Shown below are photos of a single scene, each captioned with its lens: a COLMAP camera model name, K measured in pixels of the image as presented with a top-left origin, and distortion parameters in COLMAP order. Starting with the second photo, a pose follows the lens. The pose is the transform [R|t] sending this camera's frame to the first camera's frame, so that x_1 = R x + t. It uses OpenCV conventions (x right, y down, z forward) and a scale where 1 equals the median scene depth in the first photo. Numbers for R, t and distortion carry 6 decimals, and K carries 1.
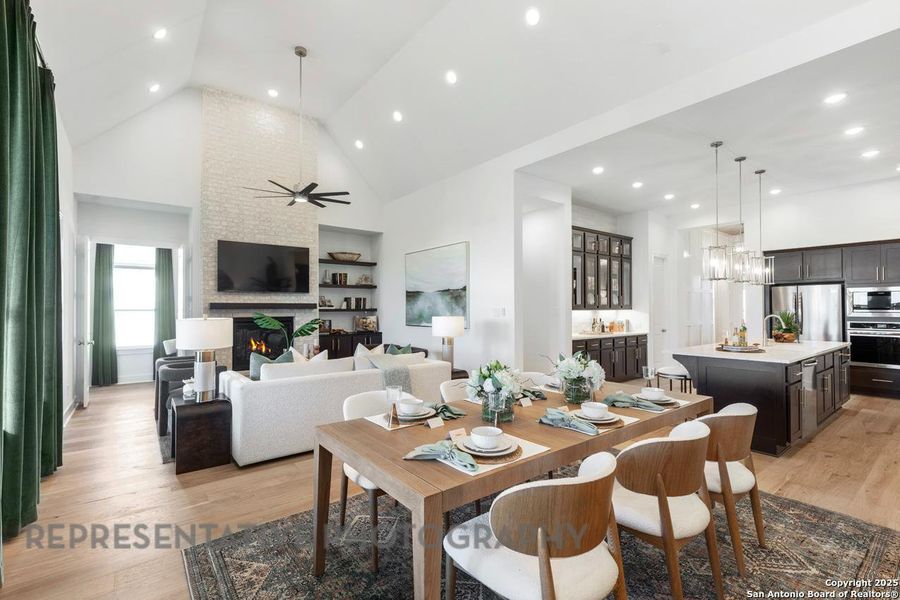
lens RADIAL K [[401.1, 0, 450.0], [0, 401.1, 300.0], [0, 0, 1]] dist [-0.001070, -0.000345]
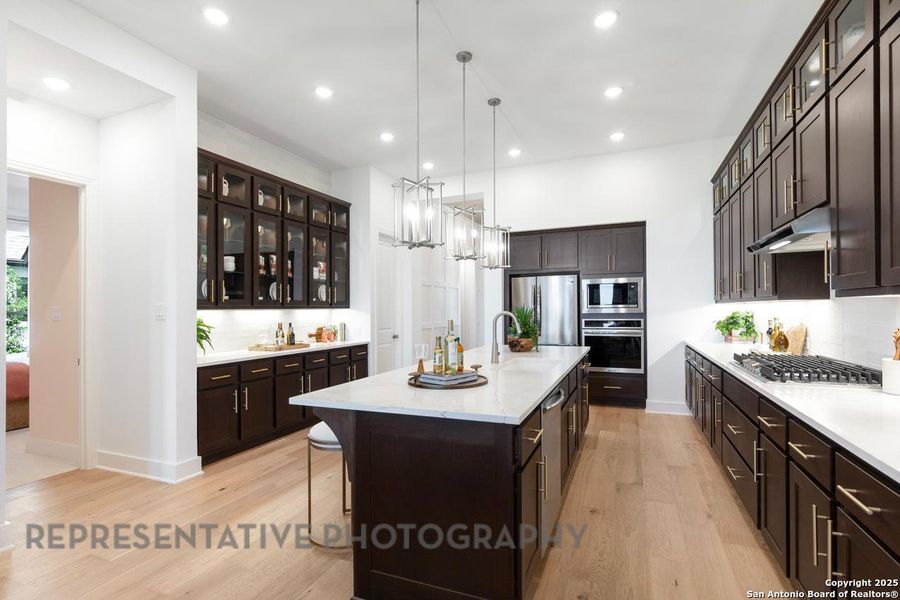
lens RADIAL K [[423.1, 0, 451.5], [0, 423.1, 309.4], [0, 0, 1]] dist [0.002134, 0.000150]
pose [[0.870521, -0.010272, 0.492024, 0.290039], [0.001541, 0.999834, 0.018148, 0.014827], [-0.492128, -0.015040, 0.870393, 0.331836]]
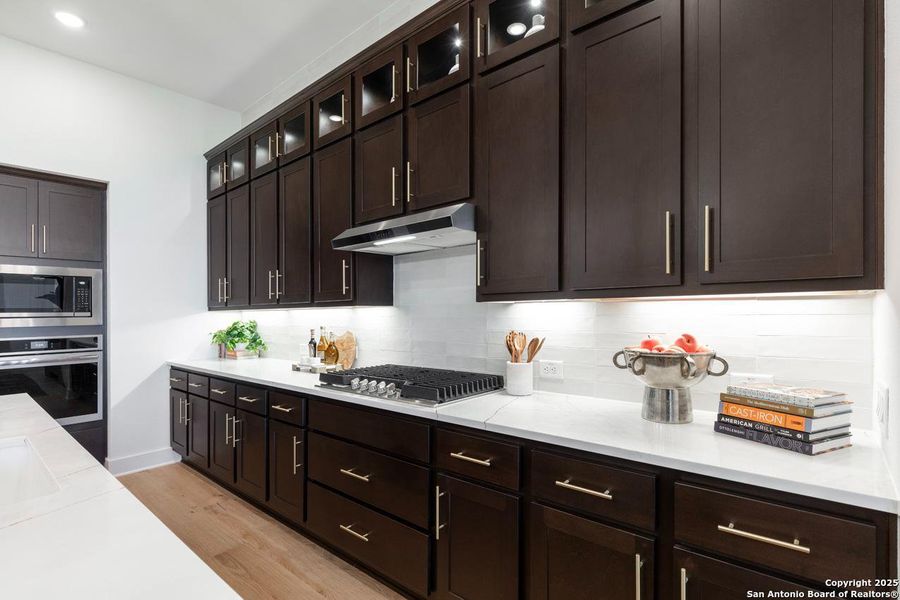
lens RADIAL K [[434.9, 0, 452.9], [0, 434.9, 317.7], [0, 0, 1]] dist [-0.002380, -0.000685]
pose [[-0.199320, -0.006248, 0.979915, 0.394935], [-0.006947, 0.999964, 0.004962, 0.021670], [-0.979910, -0.005818, -0.199356, 0.531412]]
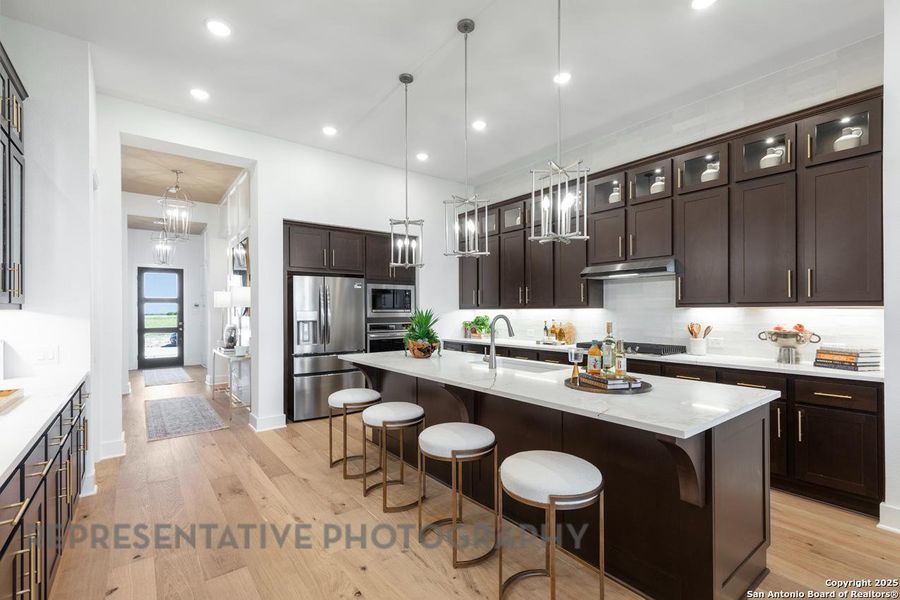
lens RADIAL K [[404.3, 0, 448.7], [0, 404.3, 306.7], [0, 0, 1]] dist [0.001733, 0.000426]
pose [[0.006421, 0.012711, 0.999899, 0.135086], [-0.018001, 0.999759, -0.012594, 0.023753], [-0.999817, -0.017918, 0.006648, 0.757189]]
